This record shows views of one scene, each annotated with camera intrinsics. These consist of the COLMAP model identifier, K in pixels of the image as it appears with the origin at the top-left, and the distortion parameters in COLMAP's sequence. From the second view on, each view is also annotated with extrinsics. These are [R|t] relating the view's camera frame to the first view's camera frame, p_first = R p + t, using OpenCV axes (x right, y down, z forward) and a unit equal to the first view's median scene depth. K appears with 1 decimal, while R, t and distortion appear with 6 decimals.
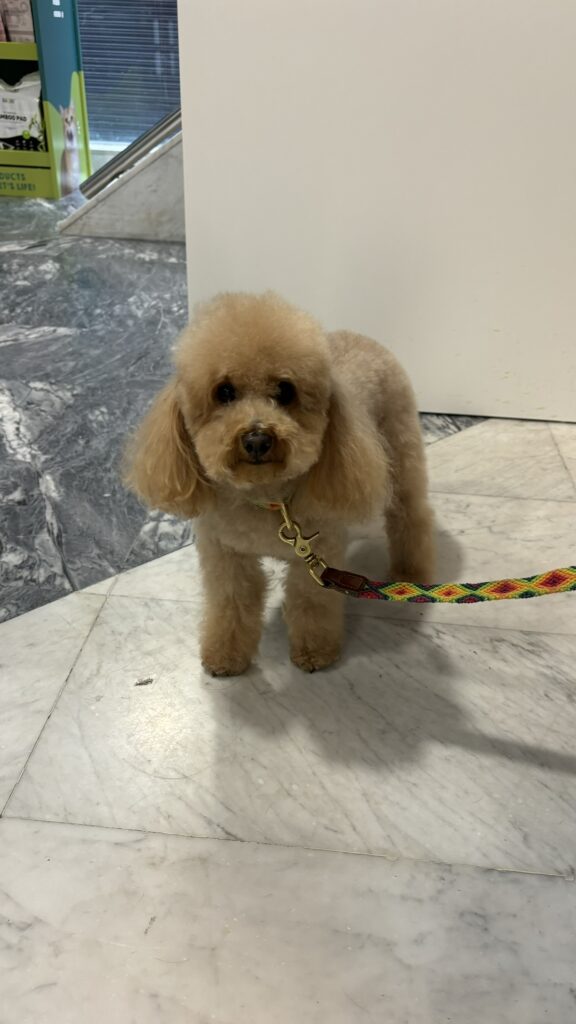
lens RADIAL K [[776.6, 0, 287.8], [0, 776.6, 513.9], [0, 0, 1]] dist [-0.031447, 0.002924]
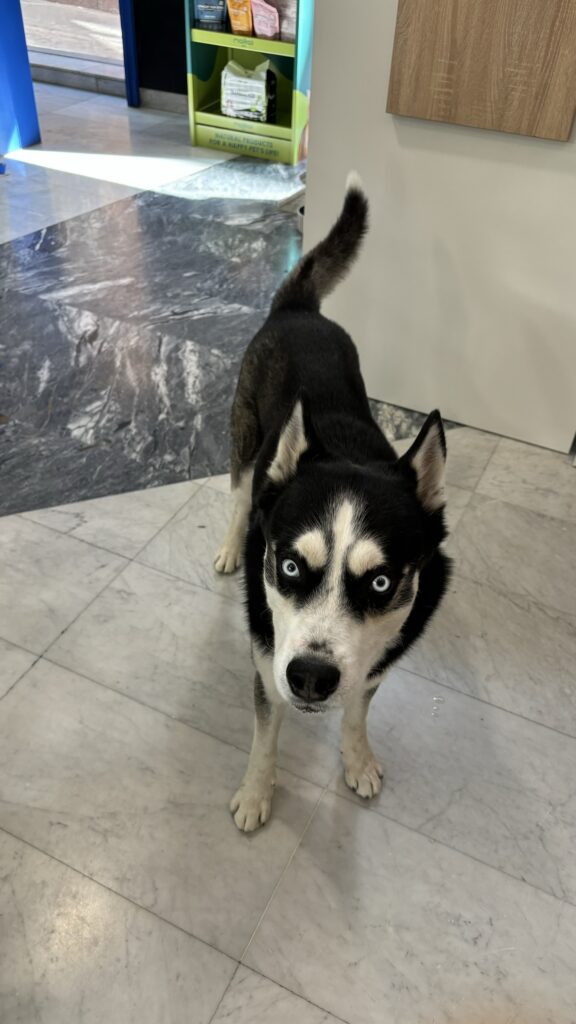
lens RADIAL K [[776.6, 0, 287.7], [0, 776.6, 511.4], [0, 0, 1]] dist [-0.031447, 0.002924]
pose [[0.935323, 0.233501, -0.265798, 0.398362], [-0.190315, 0.965382, 0.178375, -0.175615], [0.298247, -0.116253, 0.947383, -0.677979]]
